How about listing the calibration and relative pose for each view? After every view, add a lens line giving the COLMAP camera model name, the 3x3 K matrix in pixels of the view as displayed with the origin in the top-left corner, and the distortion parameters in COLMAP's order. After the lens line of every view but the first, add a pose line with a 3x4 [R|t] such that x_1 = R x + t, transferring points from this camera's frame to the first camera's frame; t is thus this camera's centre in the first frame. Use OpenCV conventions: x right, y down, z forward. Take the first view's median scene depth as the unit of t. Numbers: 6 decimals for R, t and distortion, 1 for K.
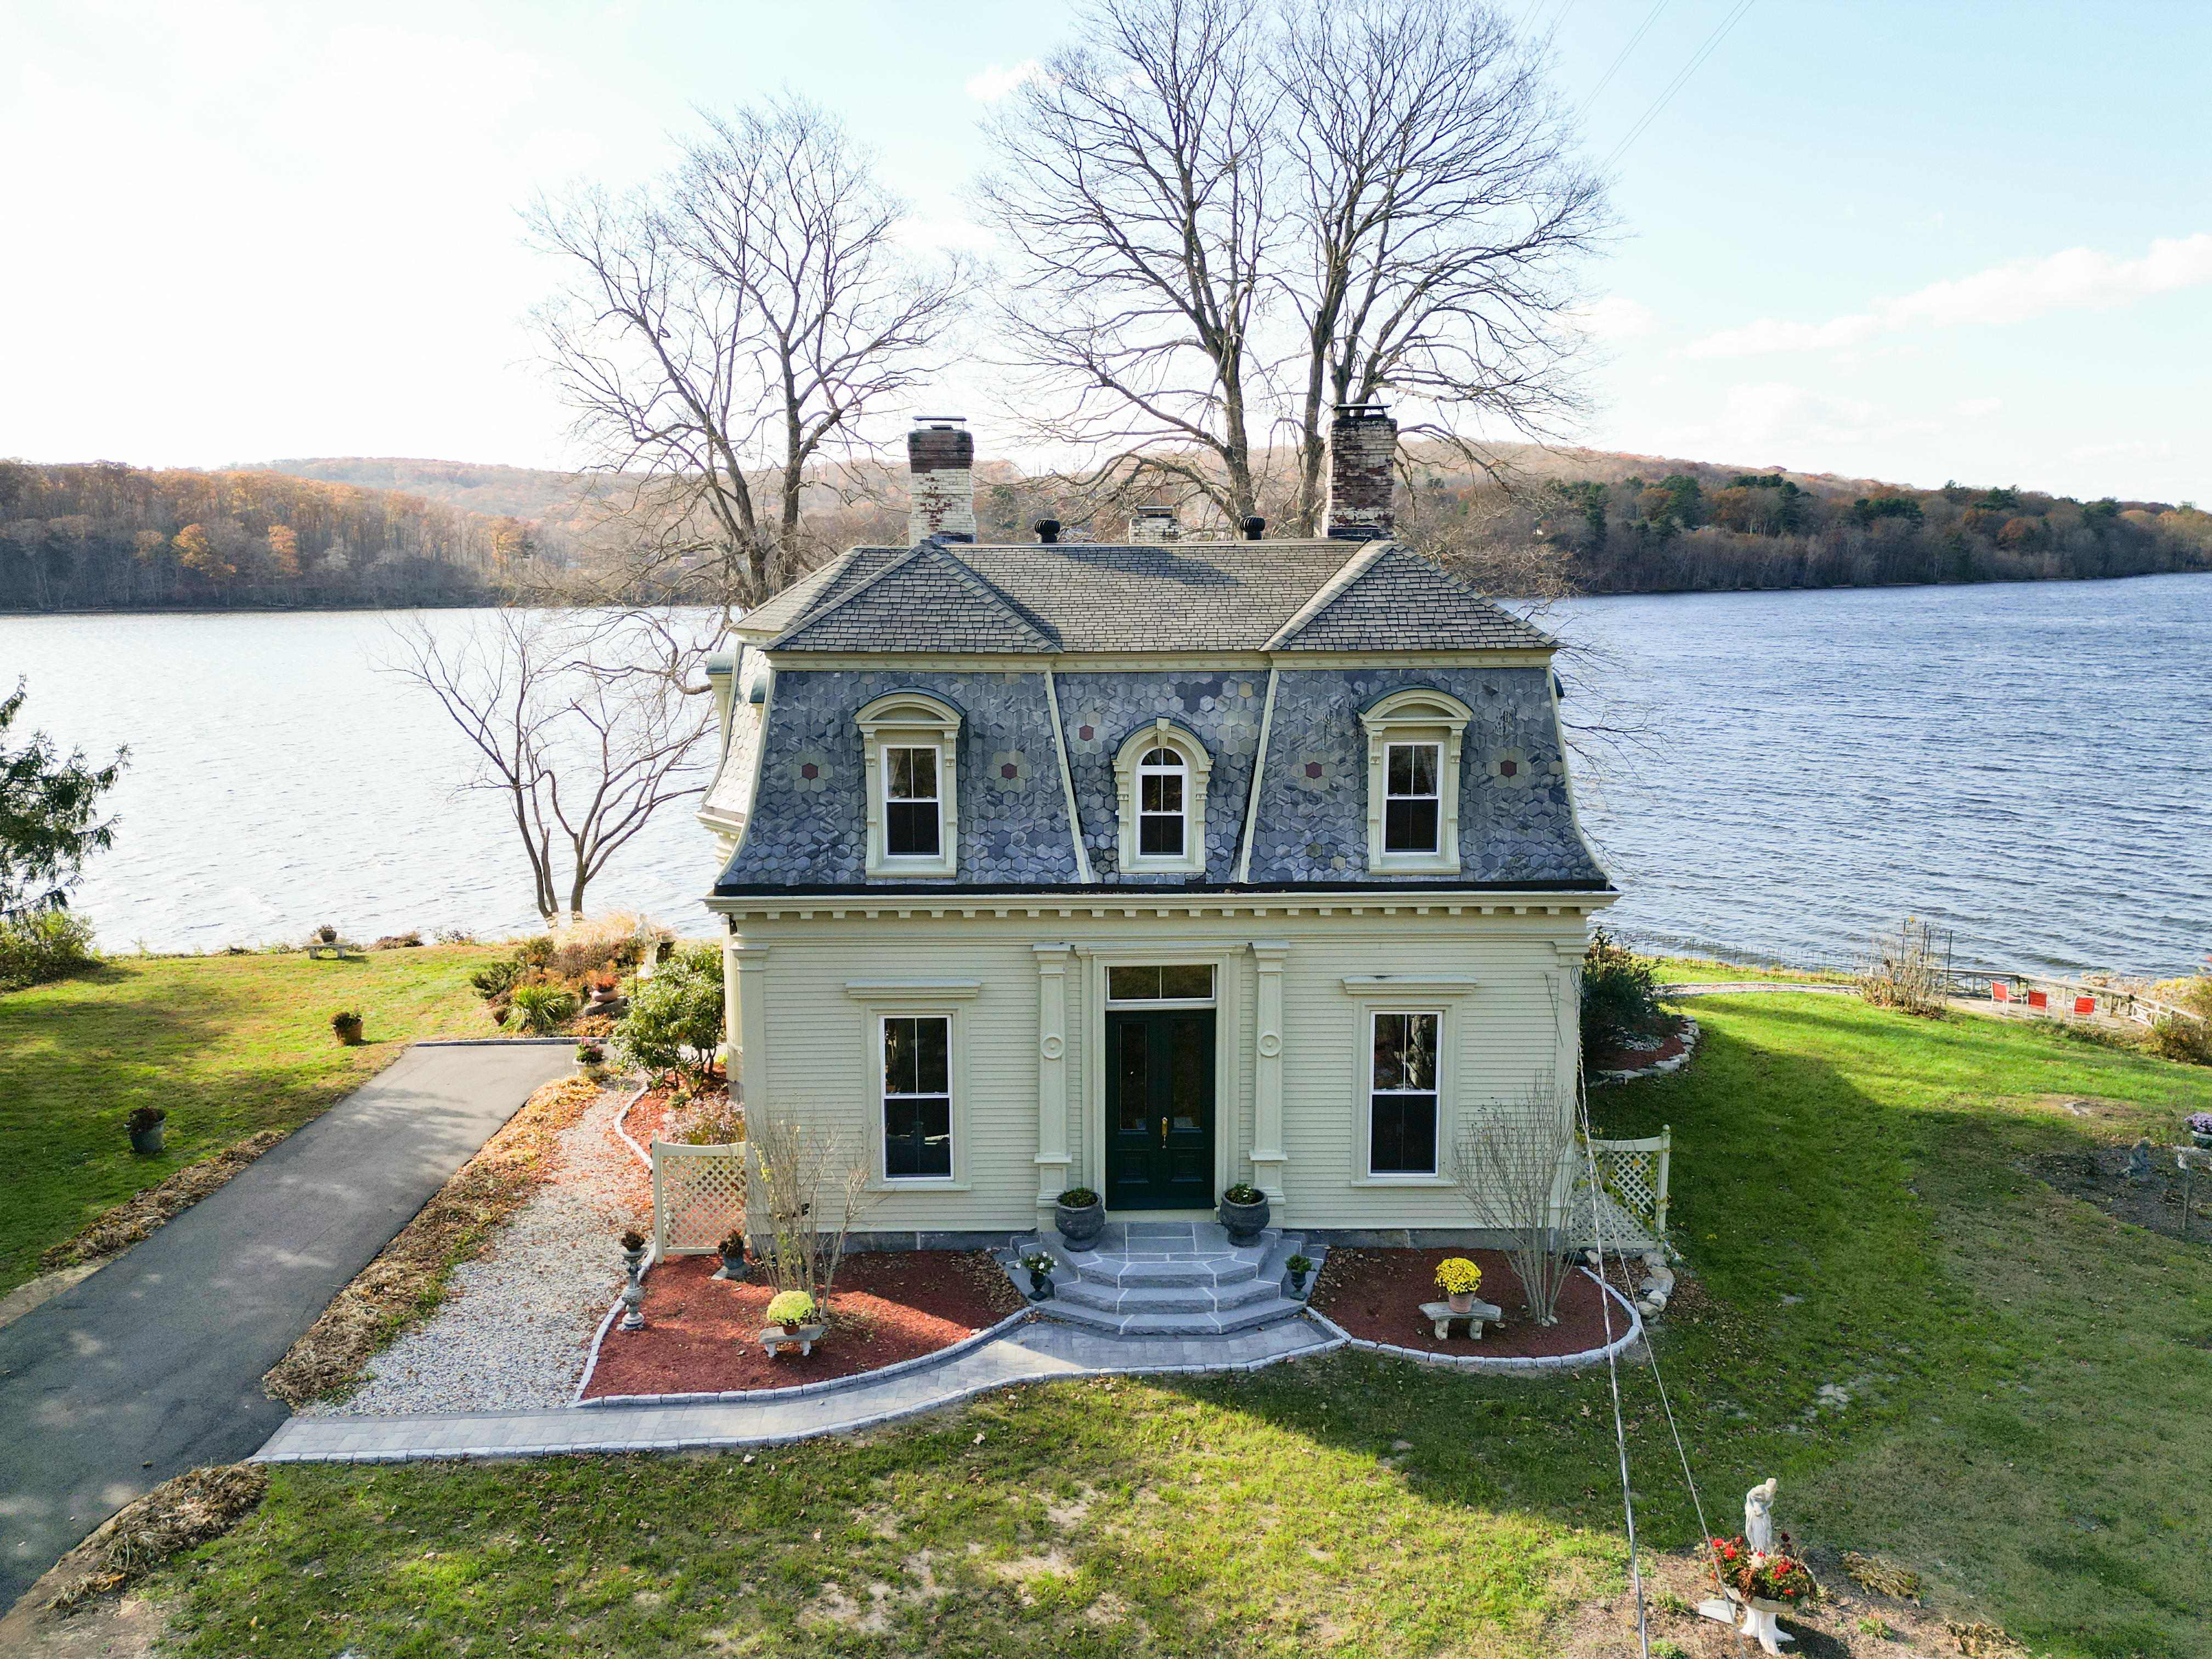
lens RADIAL K [[1520.6, 0, 1106.0], [0, 1520.6, 829.5], [0, 0, 1]] dist [0.075607, -0.074028]
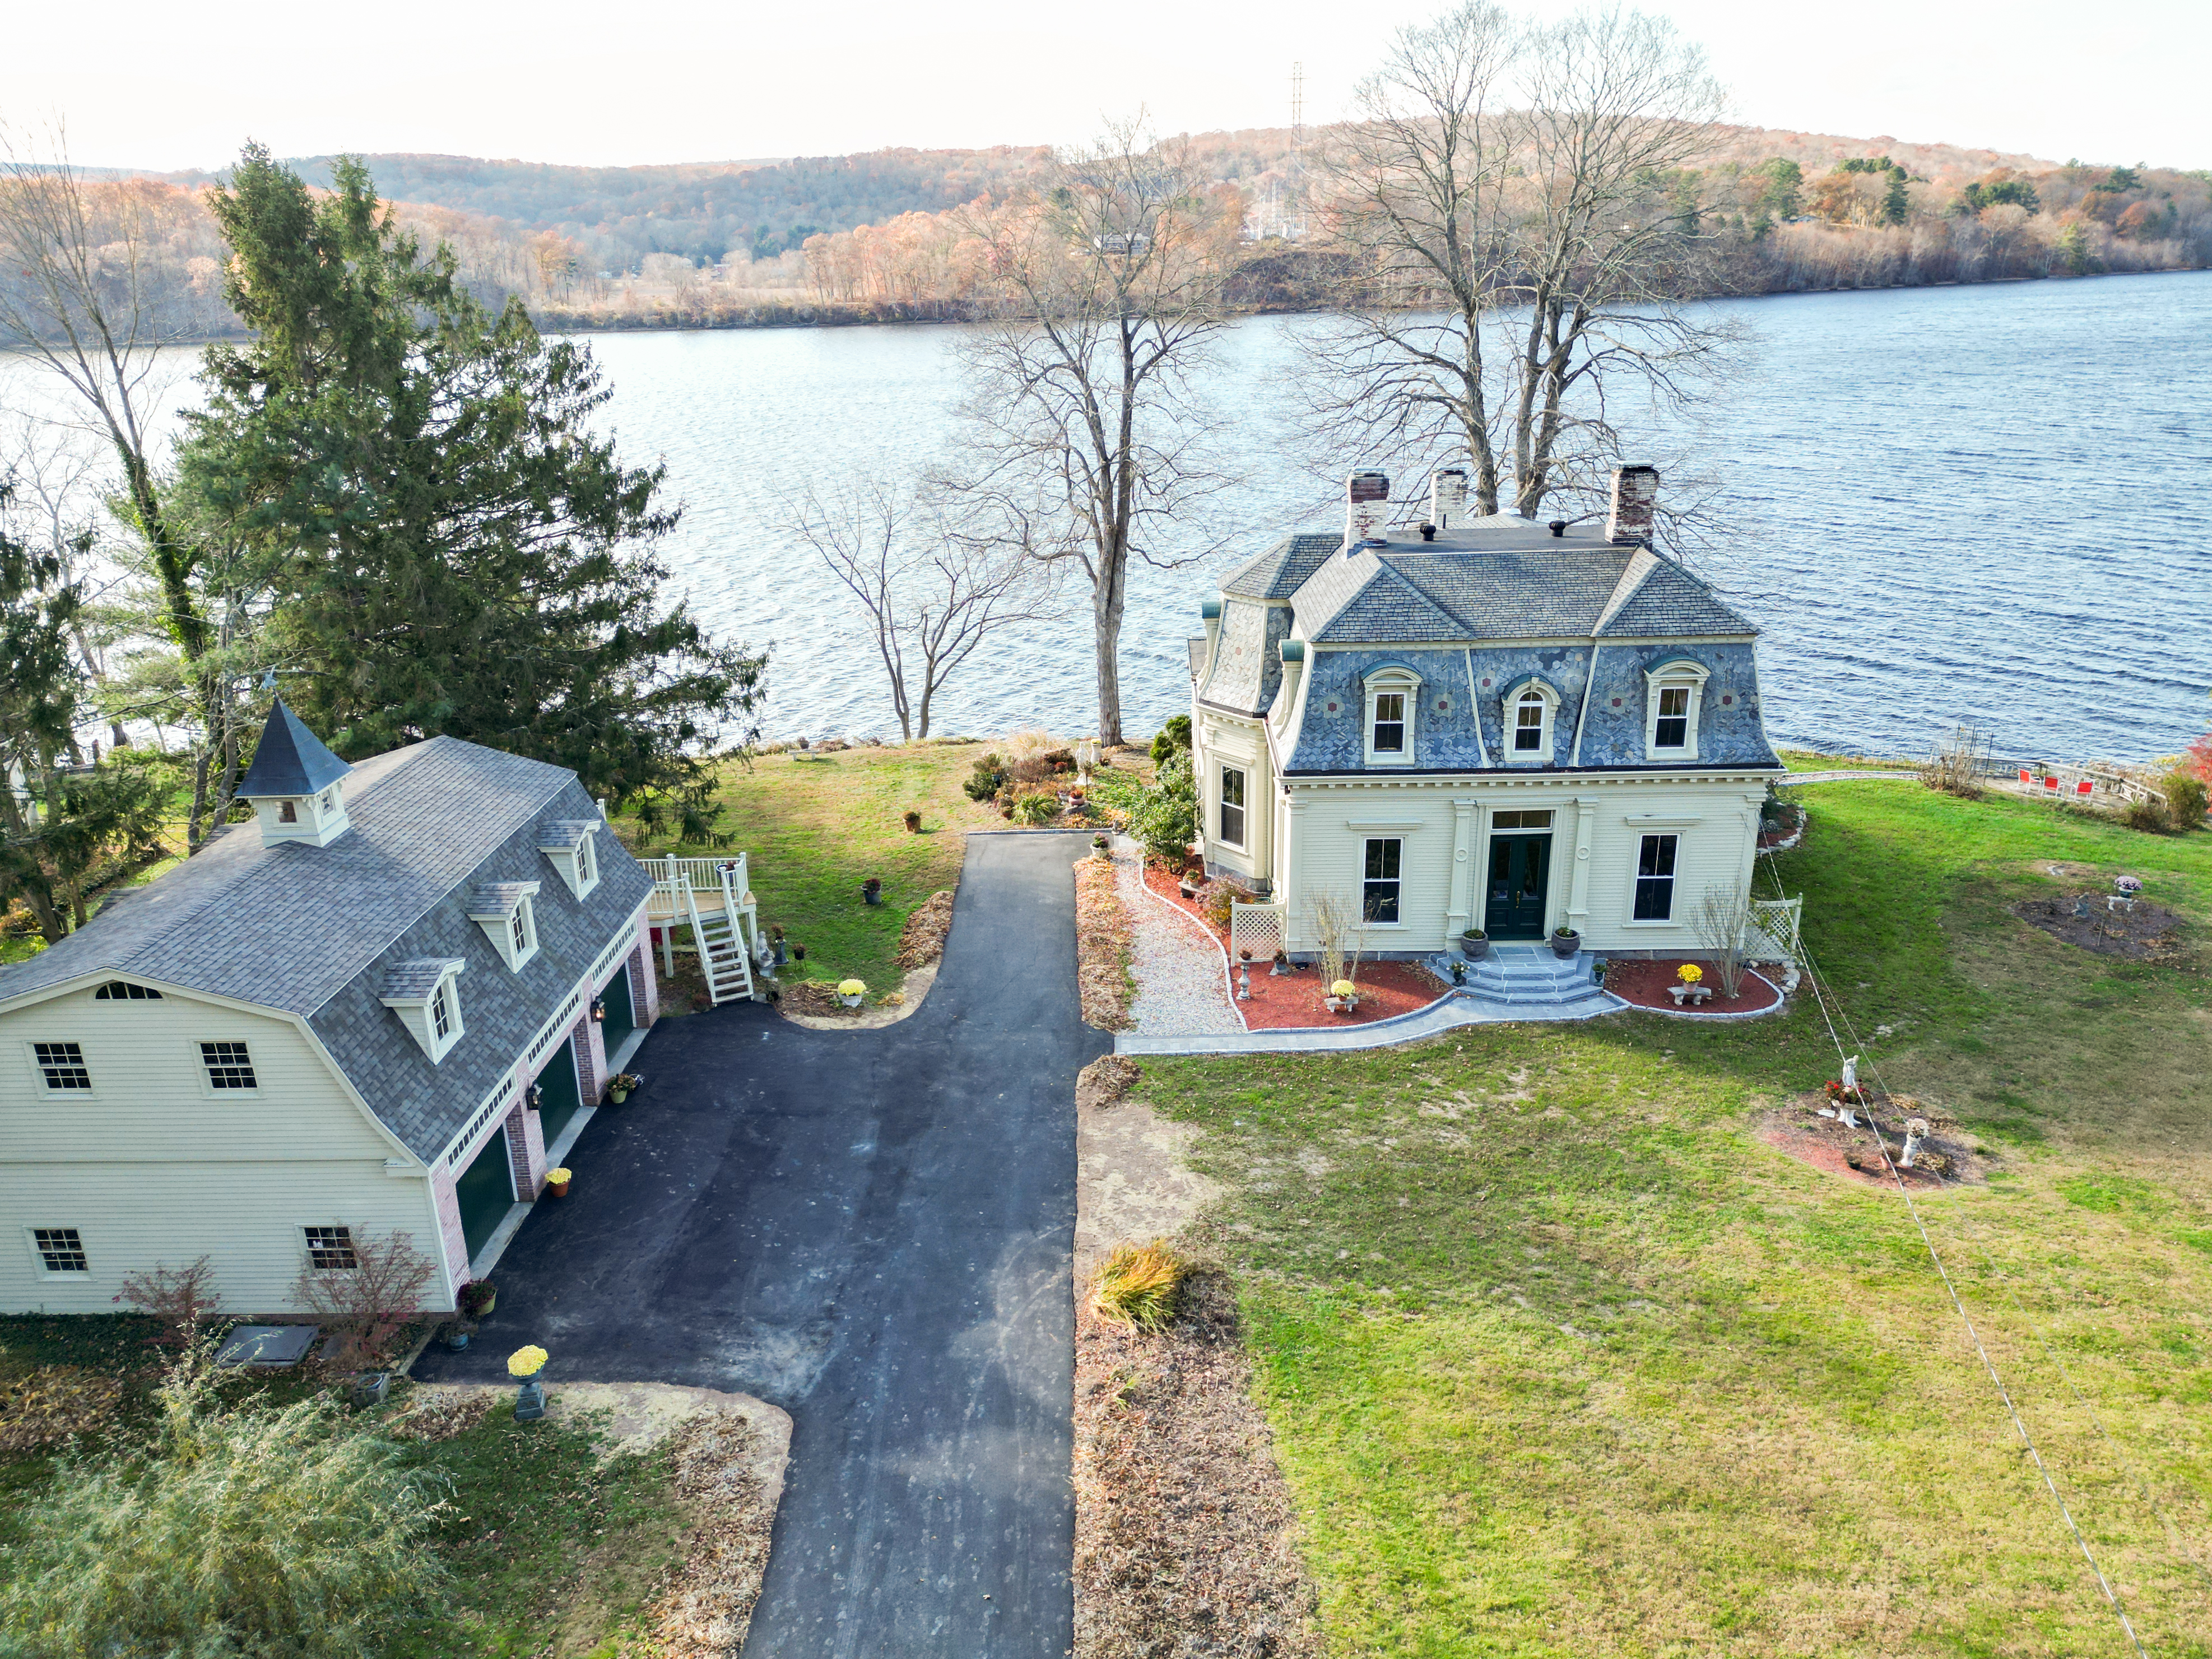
lens RADIAL K [[1520.6, 0, 1106.0], [0, 1520.6, 829.5], [0, 0, 1]] dist [0.075607, -0.074028]
pose [[0.999337, -0.006359, -0.035849, -0.399071], [0.012702, 0.983660, 0.179585, -0.223214], [0.034121, -0.179921, 0.983089, -0.818016]]
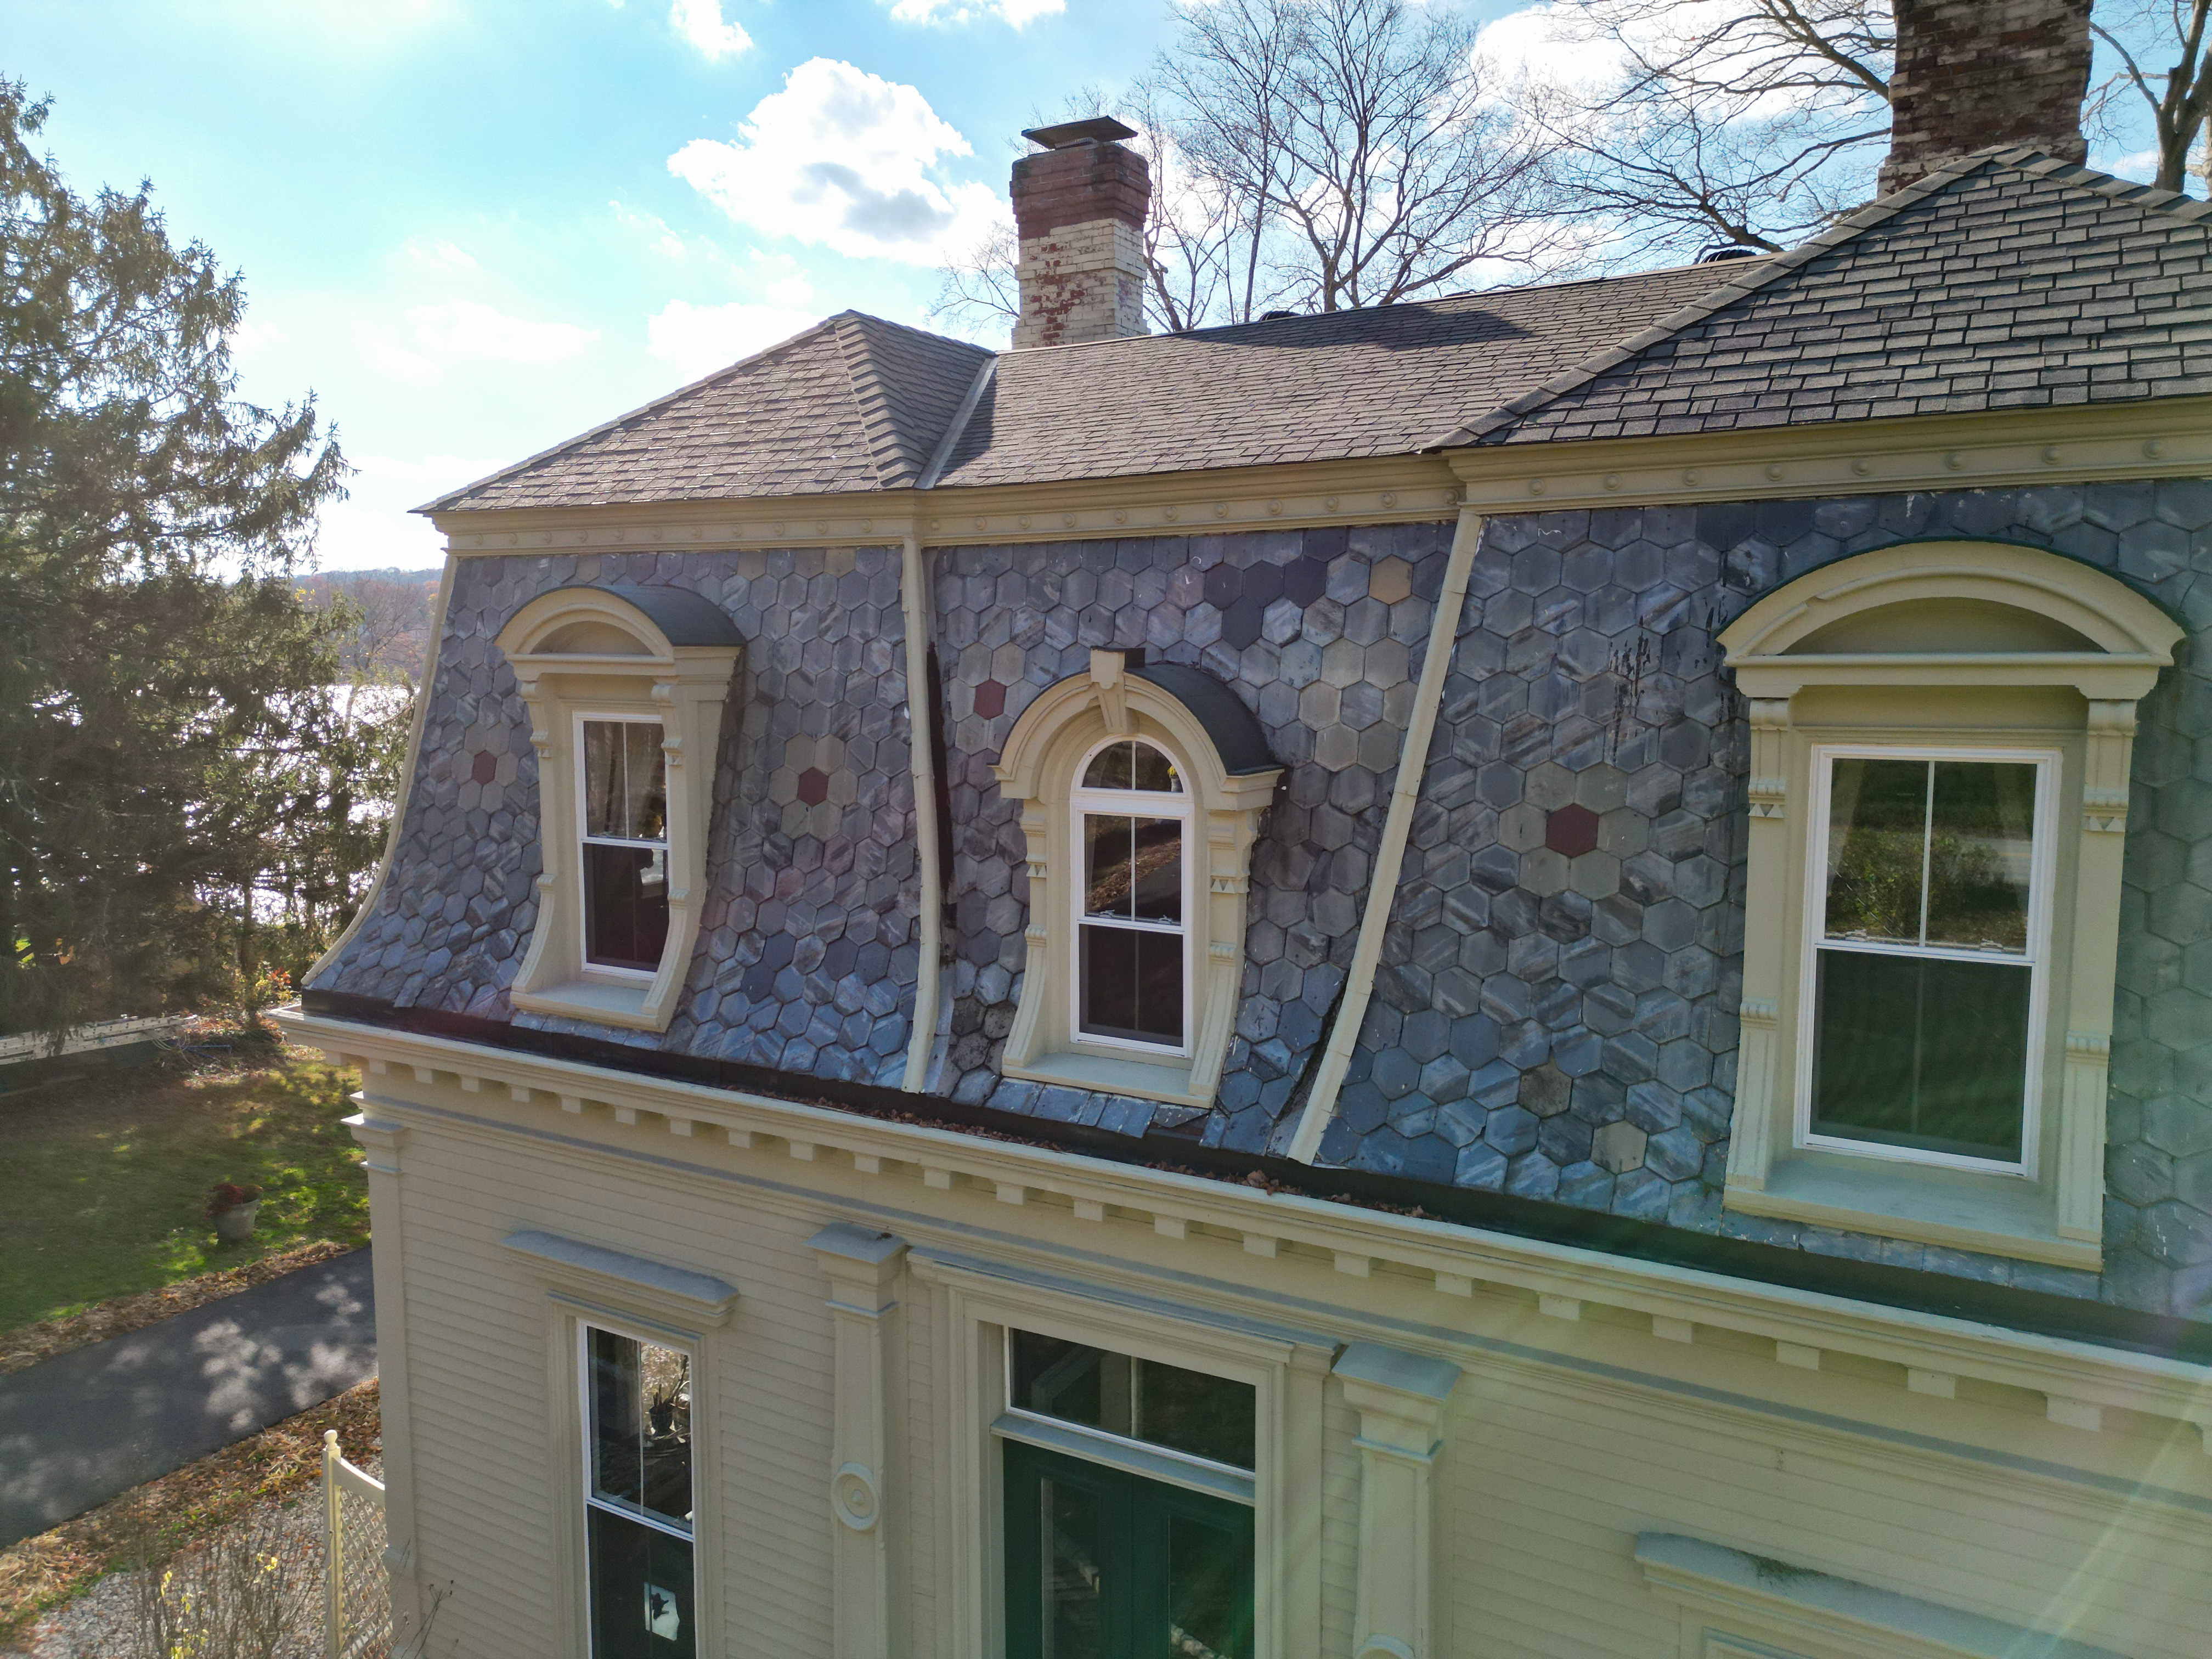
lens RADIAL K [[1520.6, 0, 1106.0], [0, 1520.6, 829.5], [0, 0, 1]] dist [0.075607, -0.074028]
pose [[0.869607, 0.061374, -0.489915, 0.206585], [-0.083481, 0.996235, -0.023377, -0.023909], [0.486636, 0.061227, 0.871457, 0.682061]]
